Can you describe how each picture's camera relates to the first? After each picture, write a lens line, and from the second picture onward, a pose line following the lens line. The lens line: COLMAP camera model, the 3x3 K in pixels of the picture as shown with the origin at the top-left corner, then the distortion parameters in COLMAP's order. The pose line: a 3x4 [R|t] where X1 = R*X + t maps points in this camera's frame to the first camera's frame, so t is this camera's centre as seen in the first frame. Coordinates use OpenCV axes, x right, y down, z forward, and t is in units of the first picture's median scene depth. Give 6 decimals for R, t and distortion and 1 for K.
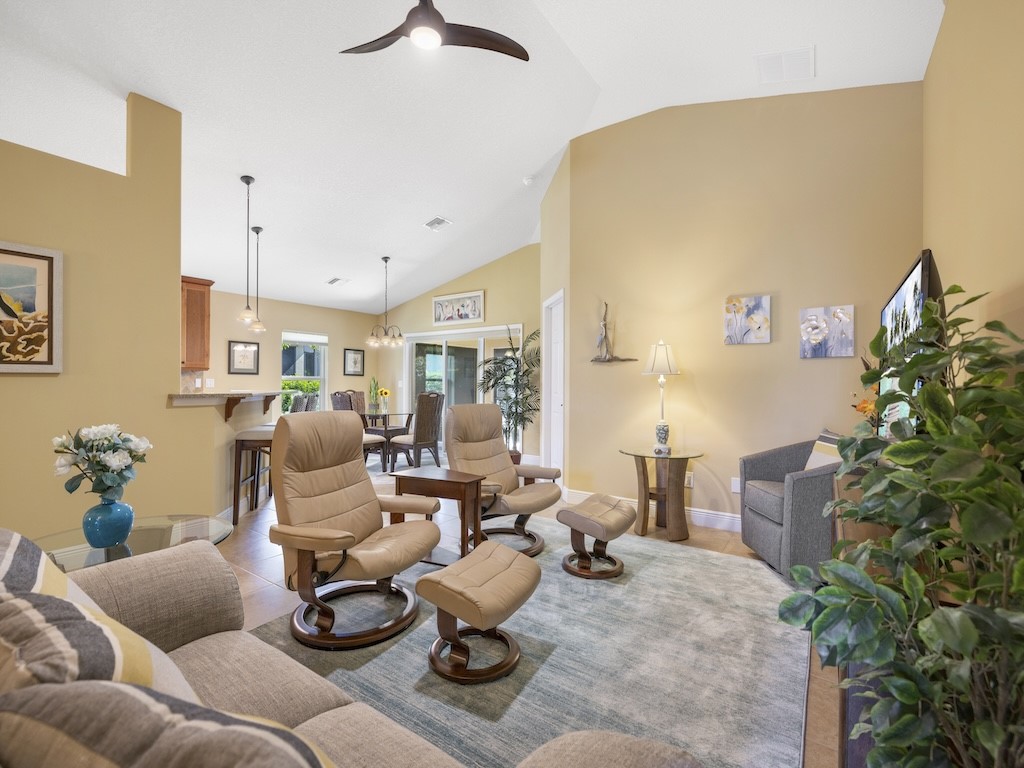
lens RADIAL K [[459.9, 0, 507.6], [0, 459.9, 385.6], [0, 0, 1]] dist [-0.001912, 0.000801]
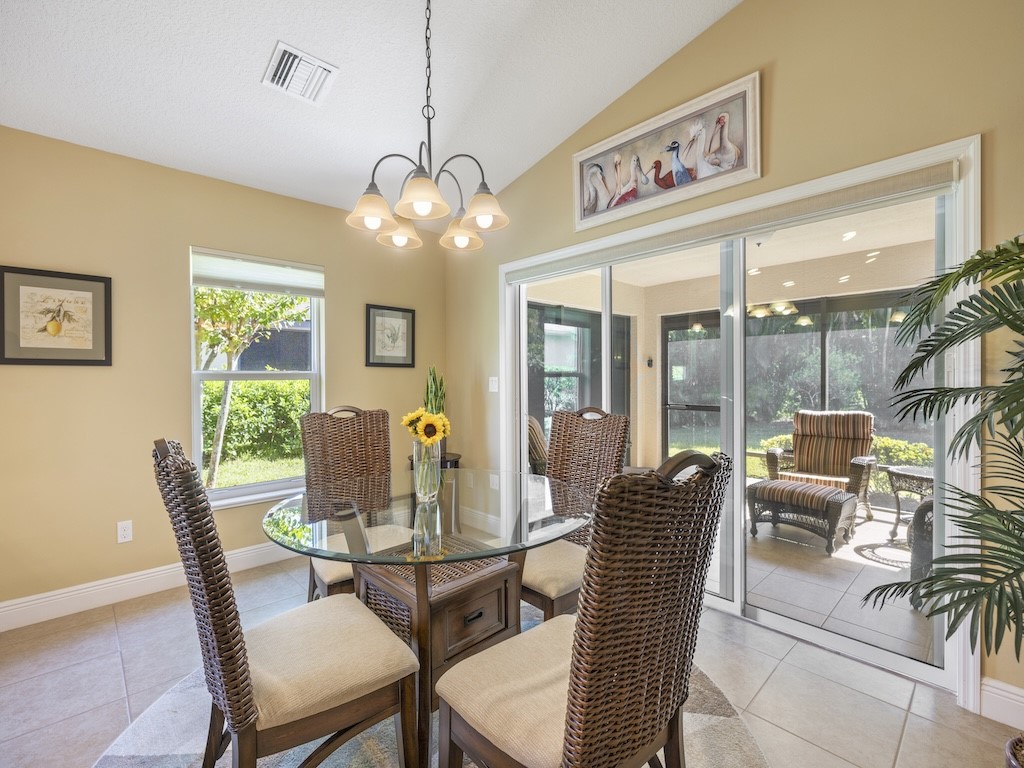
lens RADIAL K [[459.9, 0, 511.5], [0, 459.9, 380.7], [0, 0, 1]] dist [-0.001912, 0.000801]
pose [[0.980009, -0.011273, -0.198631, -0.141919], [0.011626, 0.999932, 0.000611, -0.007455], [0.198611, -0.002908, 0.980074, 0.627531]]
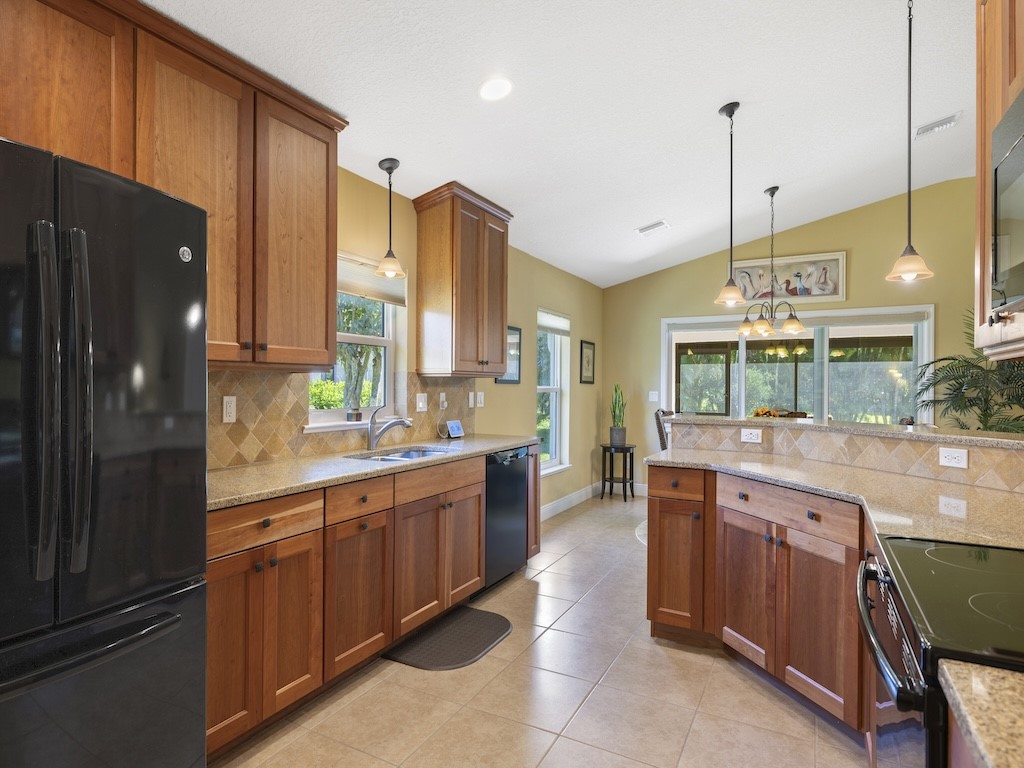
lens RADIAL K [[560.7, 0, 510.6], [0, 560.7, 388.5], [0, 0, 1]] dist [-0.000199, 0.000577]
pose [[0.992356, 0.000377, 0.123408, -0.567064], [-0.000257, 0.999999, -0.000984, -0.014432], [-0.123408, 0.000945, 0.992356, 0.264371]]
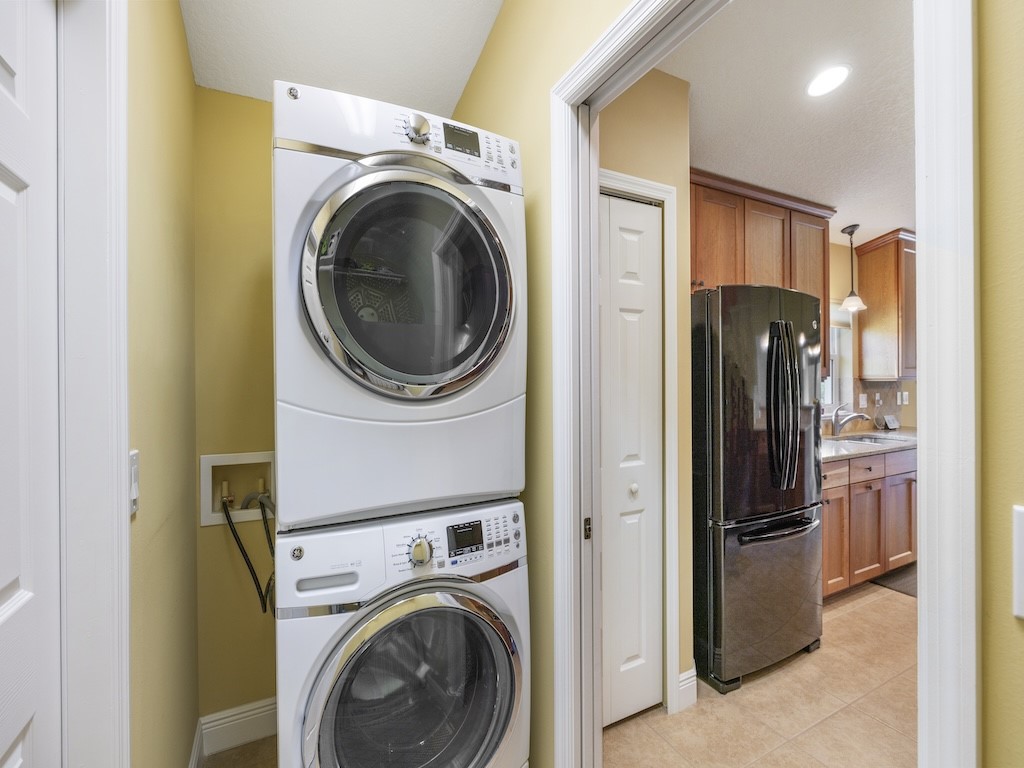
lens RADIAL K [[459.9, 0, 512.6], [0, 459.9, 383.0], [0, 0, 1]] dist [-0.001912, 0.000801]
pose [[0.889307, -0.014812, -0.457071, -0.690153], [0.013694, 0.999890, -0.005759, -0.024783], [0.457106, -0.001138, 0.889412, 0.123661]]
